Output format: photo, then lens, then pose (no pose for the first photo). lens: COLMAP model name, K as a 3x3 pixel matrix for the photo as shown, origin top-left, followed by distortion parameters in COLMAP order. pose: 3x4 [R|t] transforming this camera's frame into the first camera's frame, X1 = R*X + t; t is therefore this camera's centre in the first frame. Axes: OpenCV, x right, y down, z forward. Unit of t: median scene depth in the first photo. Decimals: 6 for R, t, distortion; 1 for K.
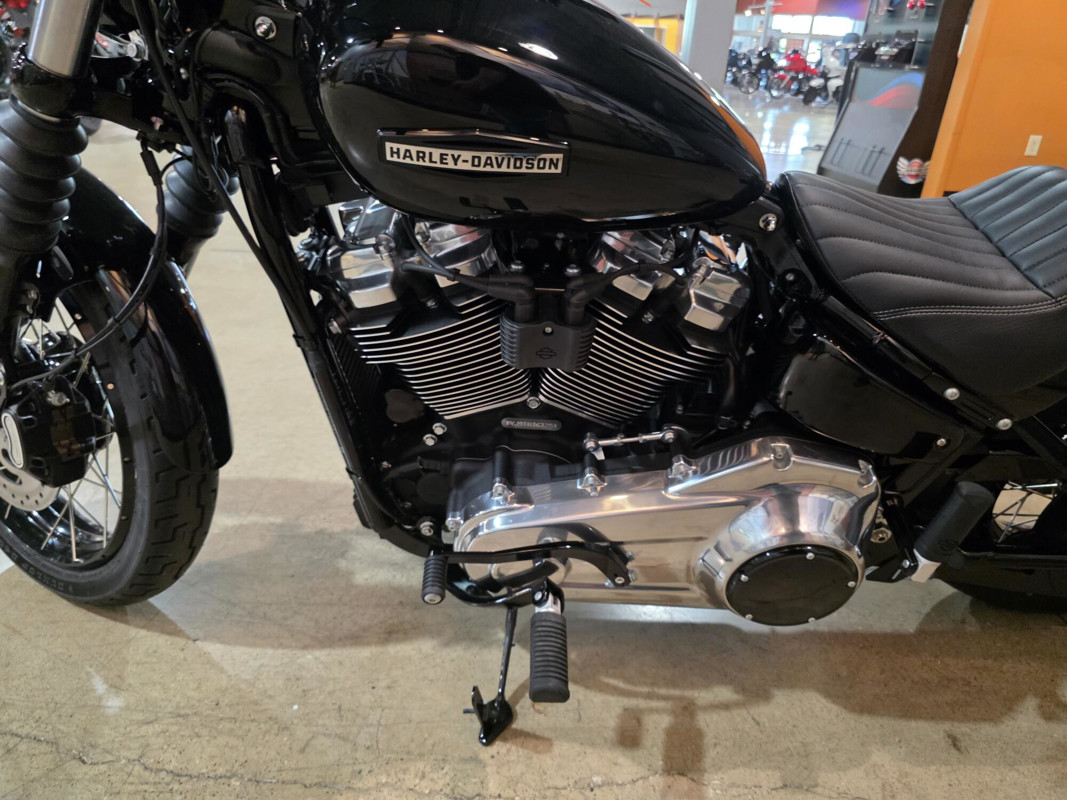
lens RADIAL K [[701.3, 0, 521.9], [0, 701.3, 411.7], [0, 0, 1]] dist [0.004255, -0.016821]
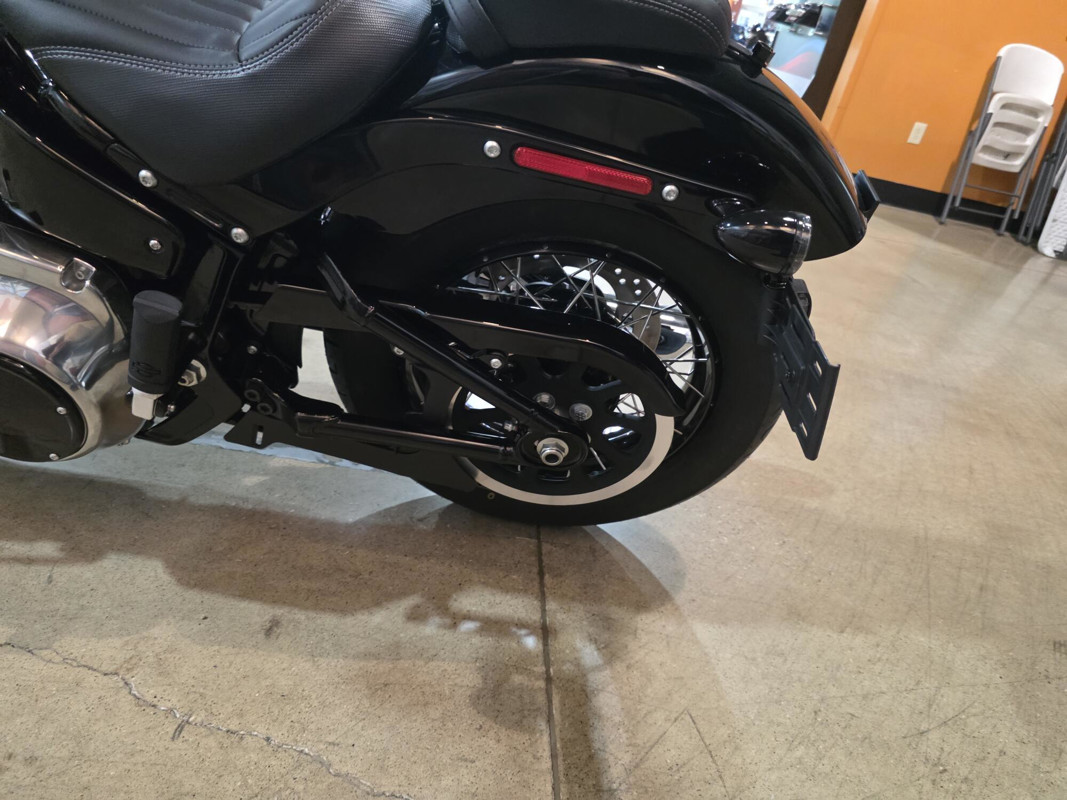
lens RADIAL K [[701.3, 0, 521.9], [0, 701.3, 411.7], [0, 0, 1]] dist [0.004255, -0.016821]
pose [[0.987698, 0.130501, 0.086156, 0.774615], [-0.136683, 0.988122, 0.070235, 0.092707], [-0.075967, -0.081147, 0.993803, 0.109313]]
